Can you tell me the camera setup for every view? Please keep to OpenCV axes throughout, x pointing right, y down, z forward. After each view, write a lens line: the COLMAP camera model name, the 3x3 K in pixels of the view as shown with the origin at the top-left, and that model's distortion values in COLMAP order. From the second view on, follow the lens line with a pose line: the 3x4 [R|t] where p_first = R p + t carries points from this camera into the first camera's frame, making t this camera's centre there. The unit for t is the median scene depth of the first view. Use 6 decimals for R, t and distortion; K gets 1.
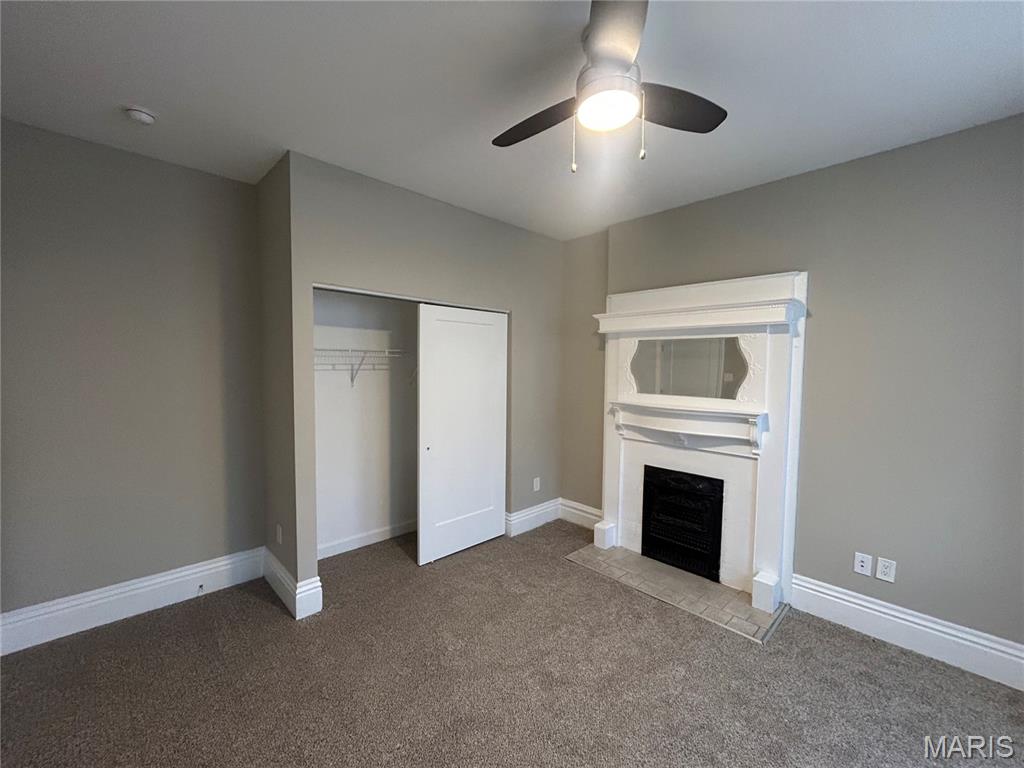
lens RADIAL K [[416.9, 0, 512.0], [0, 416.9, 384.0], [0, 0, 1]] dist [-0.001240, -0.000004]
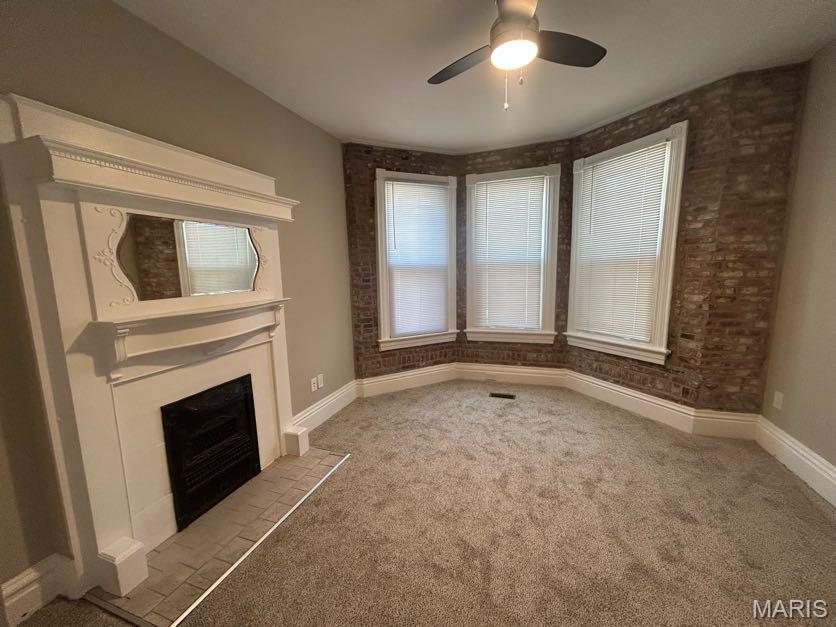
lens RADIAL K [[340.4, 0, 418.0], [0, 340.4, 313.5], [0, 0, 1]] dist [-0.001240, -0.000004]
pose [[-0.434468, -0.123596, 0.892167, -0.328096], [0.060426, 0.984309, 0.165787, -0.018383], [-0.898658, 0.125939, -0.420183, 0.849198]]
